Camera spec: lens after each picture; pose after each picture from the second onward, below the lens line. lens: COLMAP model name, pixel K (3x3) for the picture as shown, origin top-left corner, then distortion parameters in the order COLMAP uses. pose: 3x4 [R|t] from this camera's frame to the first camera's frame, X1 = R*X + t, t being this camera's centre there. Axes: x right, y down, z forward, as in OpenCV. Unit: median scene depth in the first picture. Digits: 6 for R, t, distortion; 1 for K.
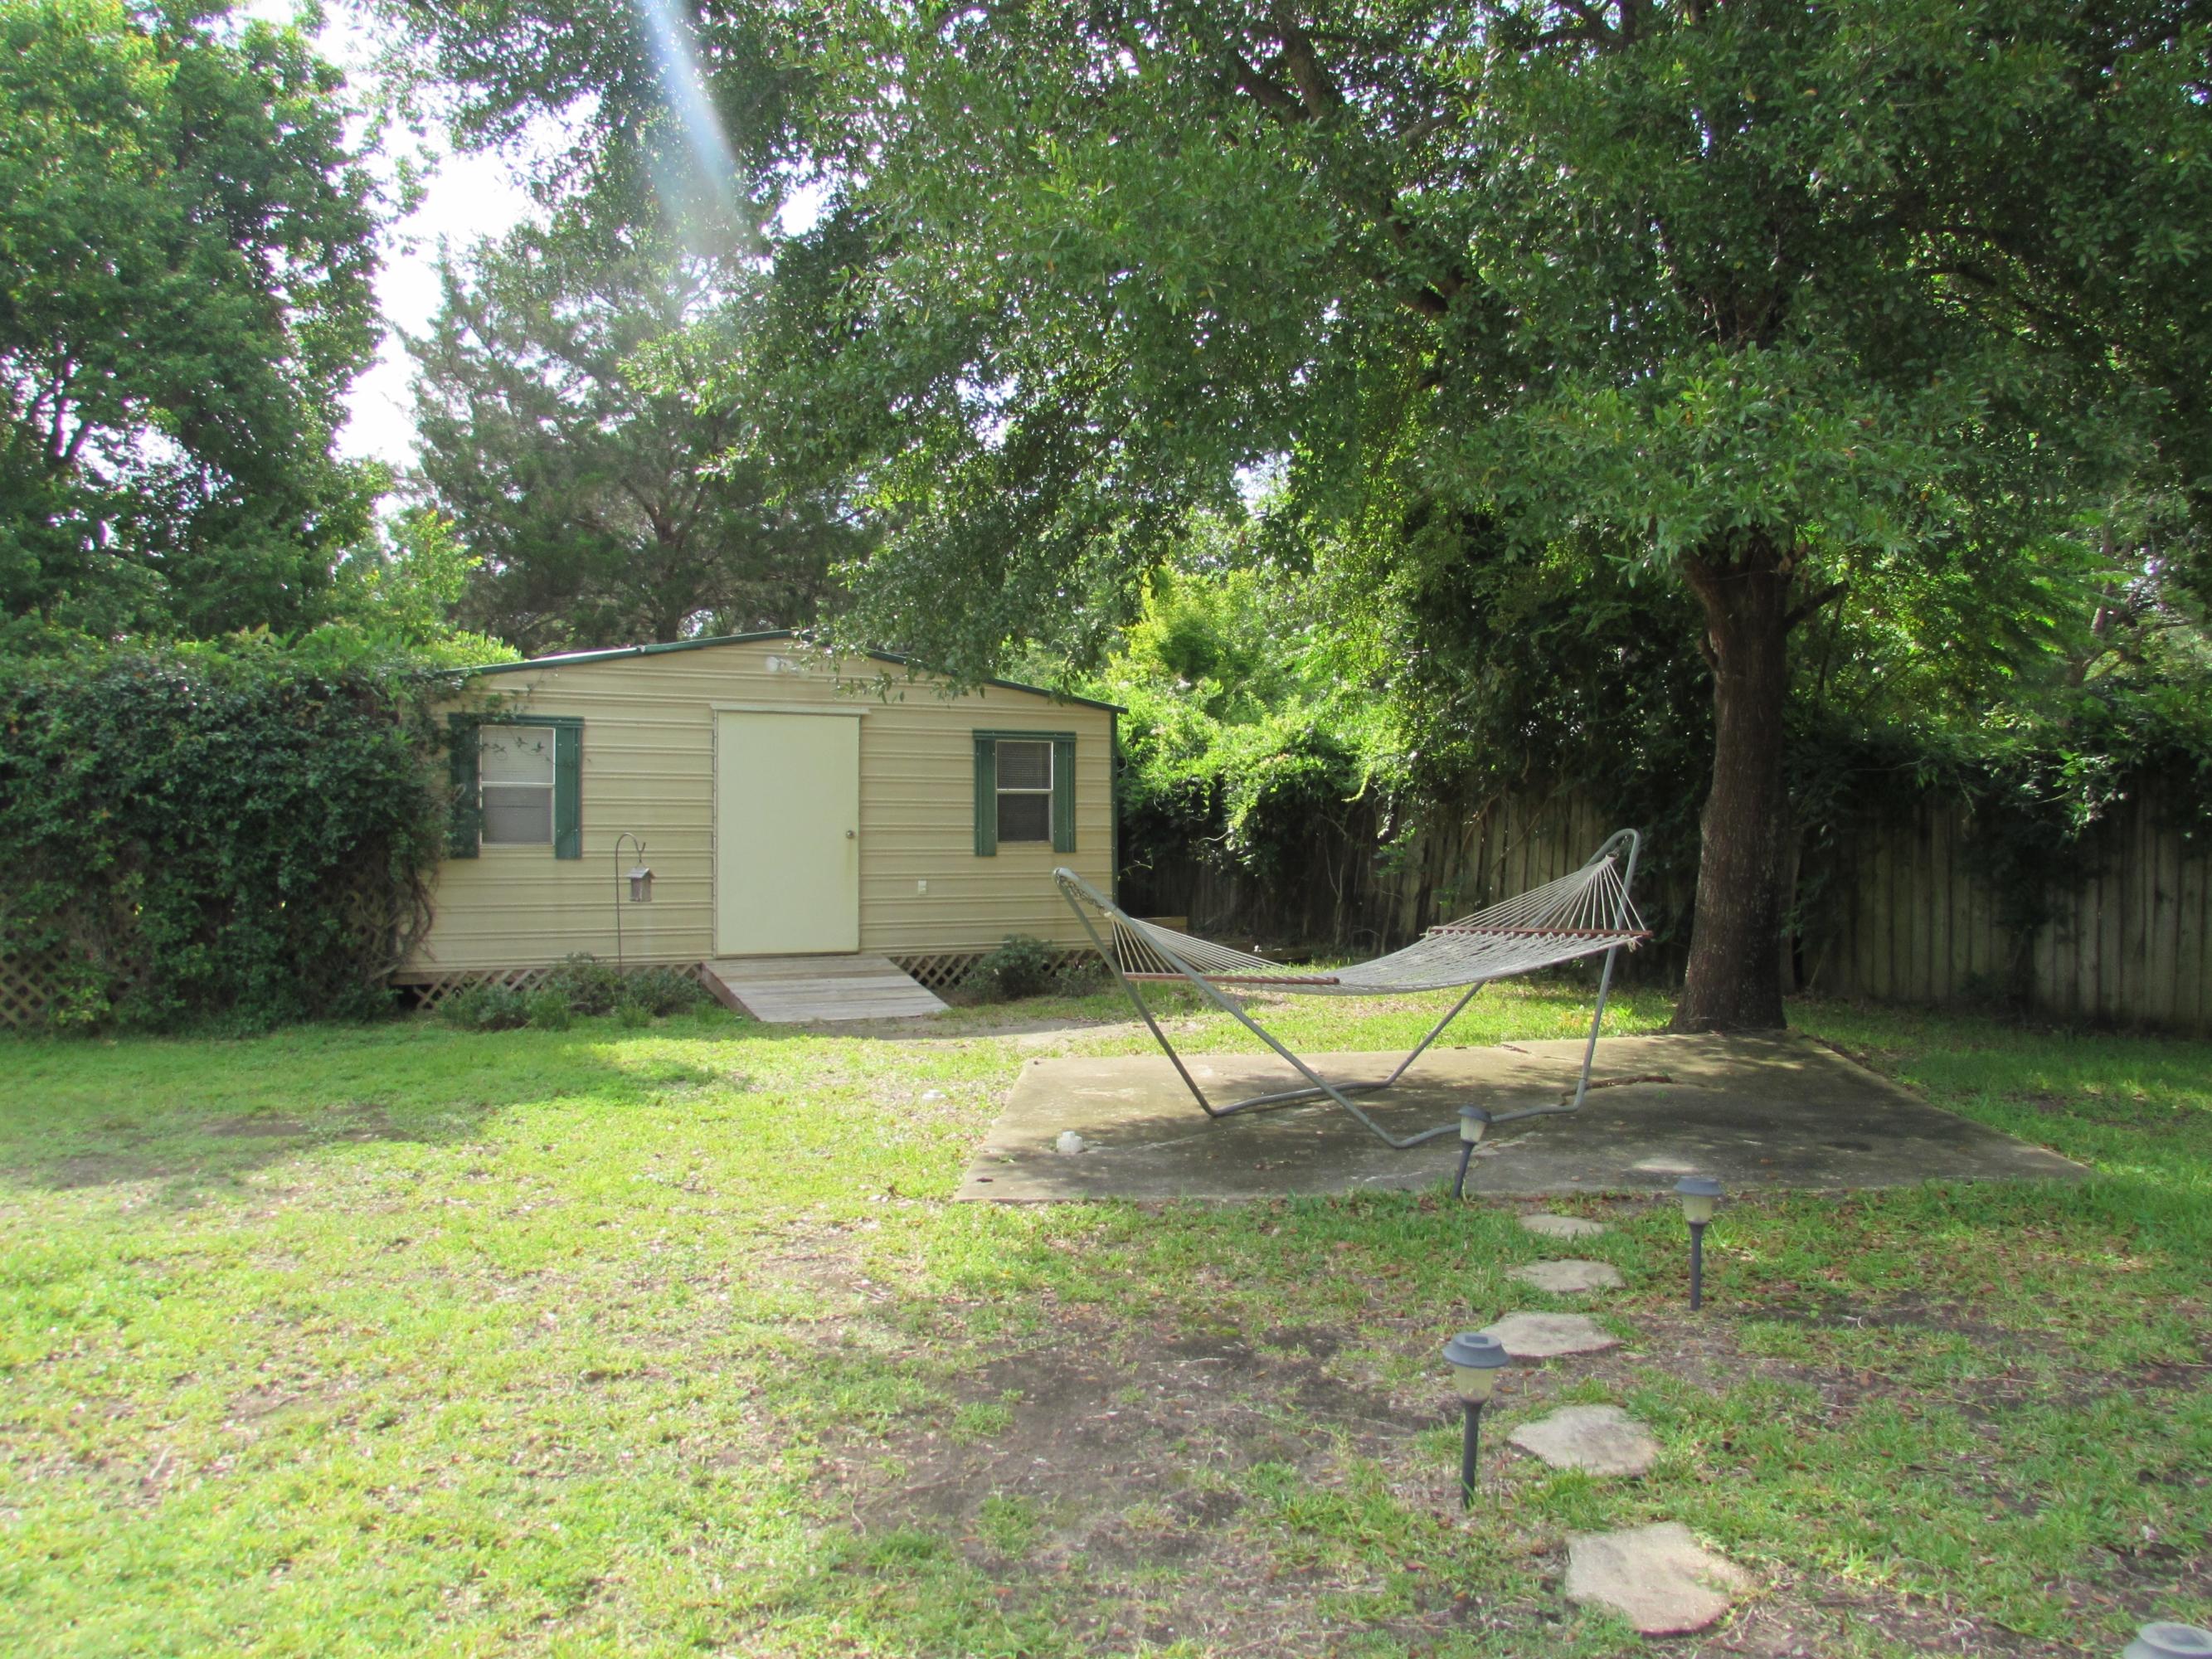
lens RADIAL K [[1785.4, 0, 1090.6], [0, 1785.4, 835.7], [0, 0, 1]] dist [-0.032279, -0.001212]
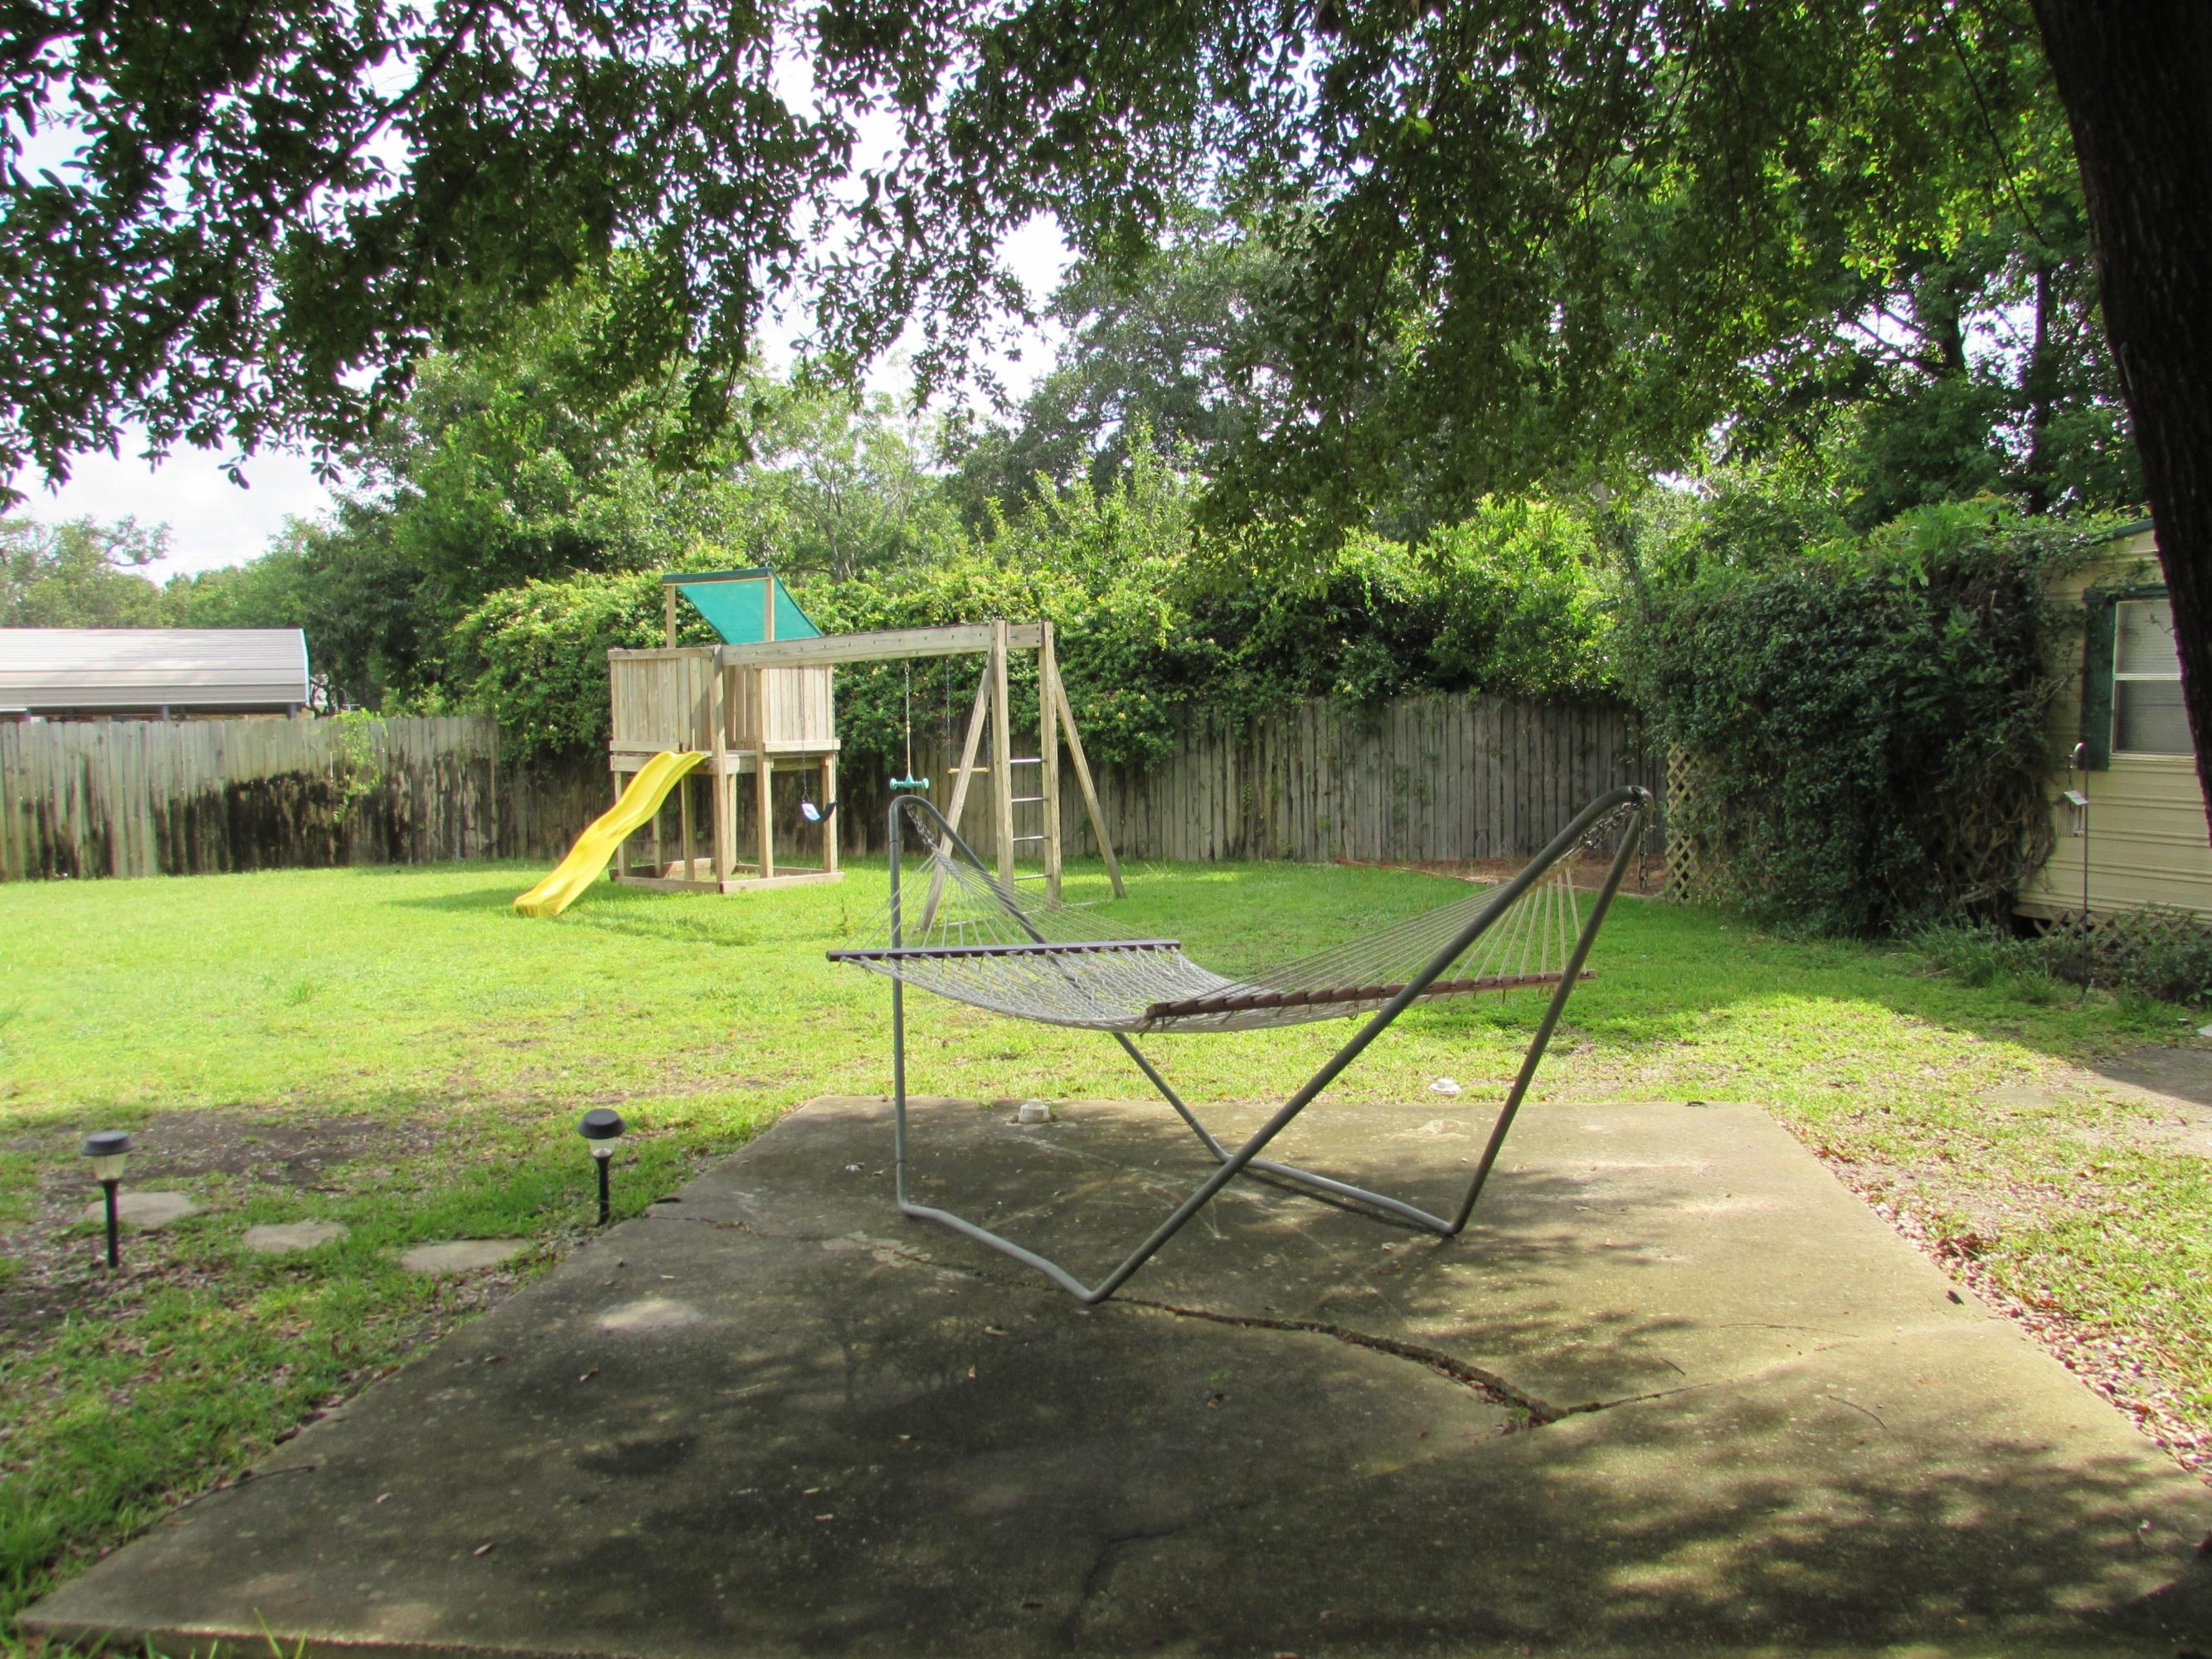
lens RADIAL K [[1774.9, 0, 1099.6], [0, 1774.9, 834.6], [0, 0, 1]] dist [-0.049519, 0.019046]
pose [[-0.090915, 0.073456, -0.993146, 0.493173], [0.002220, 0.997288, 0.073559, -0.017977], [0.995856, 0.004483, -0.090832, 0.649384]]
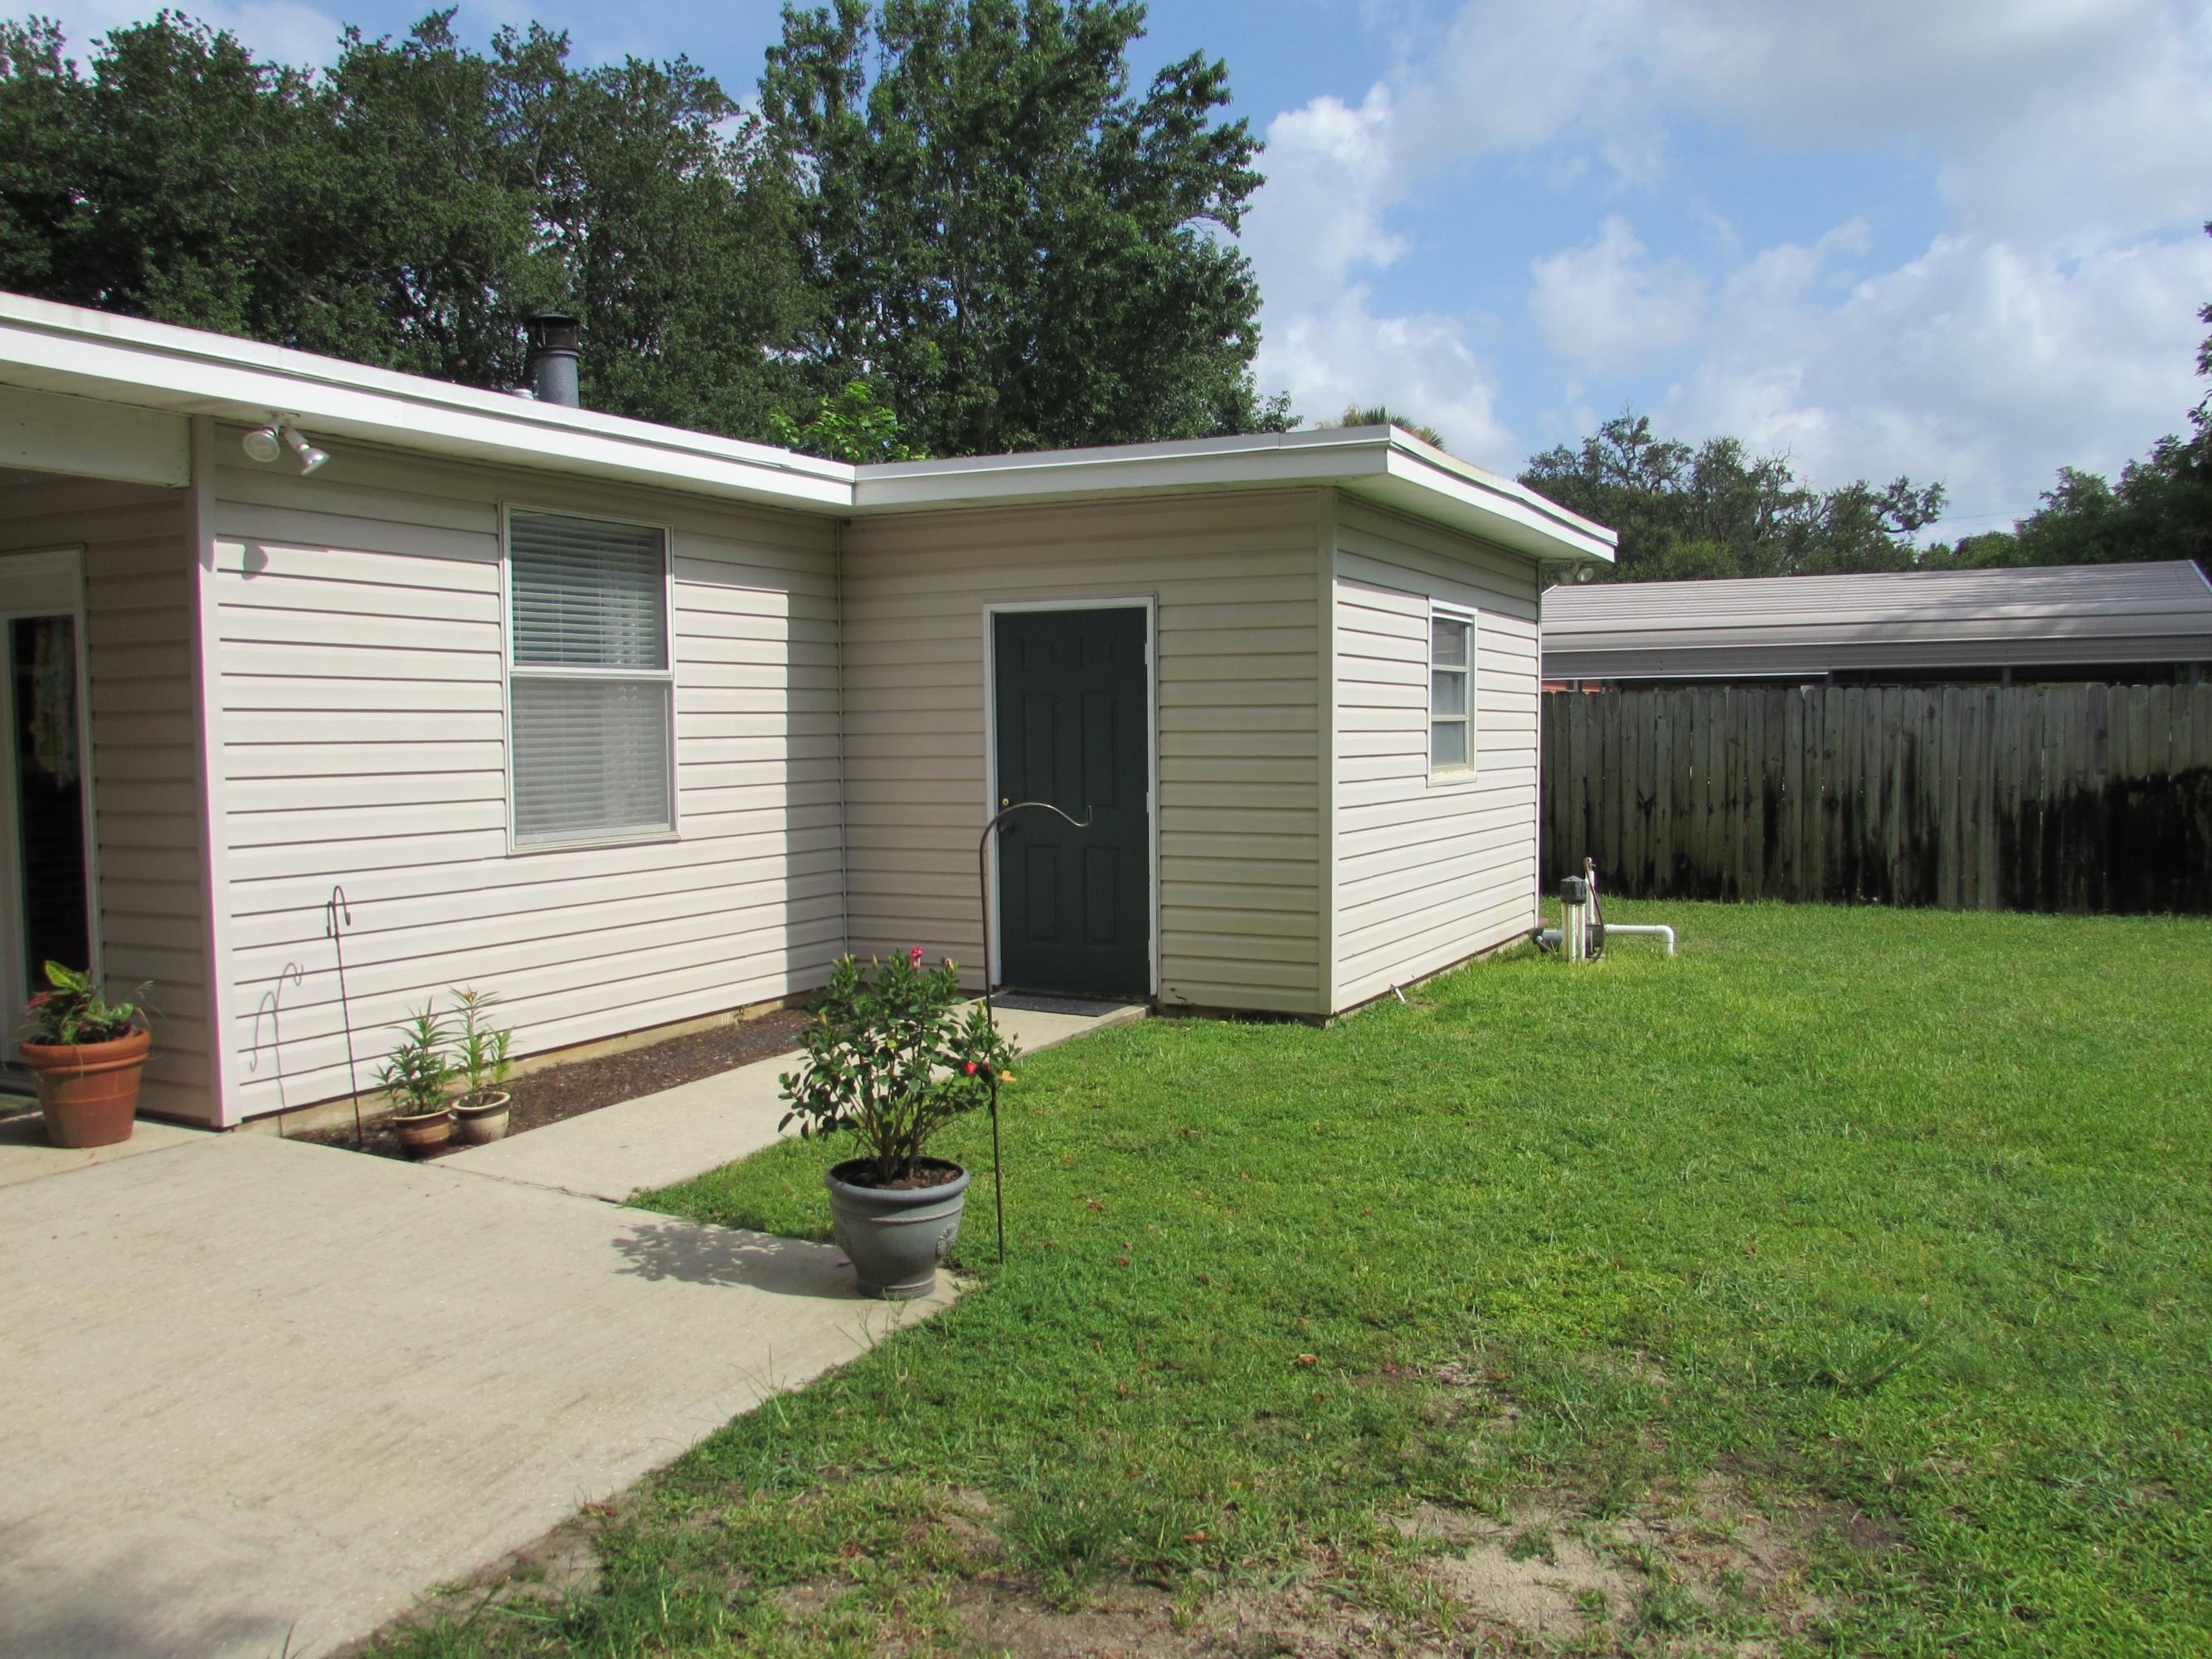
lens RADIAL K [[1767.8, 0, 1091.5], [0, 1767.8, 825.9], [0, 0, 1]] dist [-0.051387, 0.014986]
pose [[-0.848815, 0.049962, -0.526324, 0.077585], [0.011720, 0.997058, 0.075746, -0.008799], [0.528560, 0.058126, -0.846904, 0.296598]]
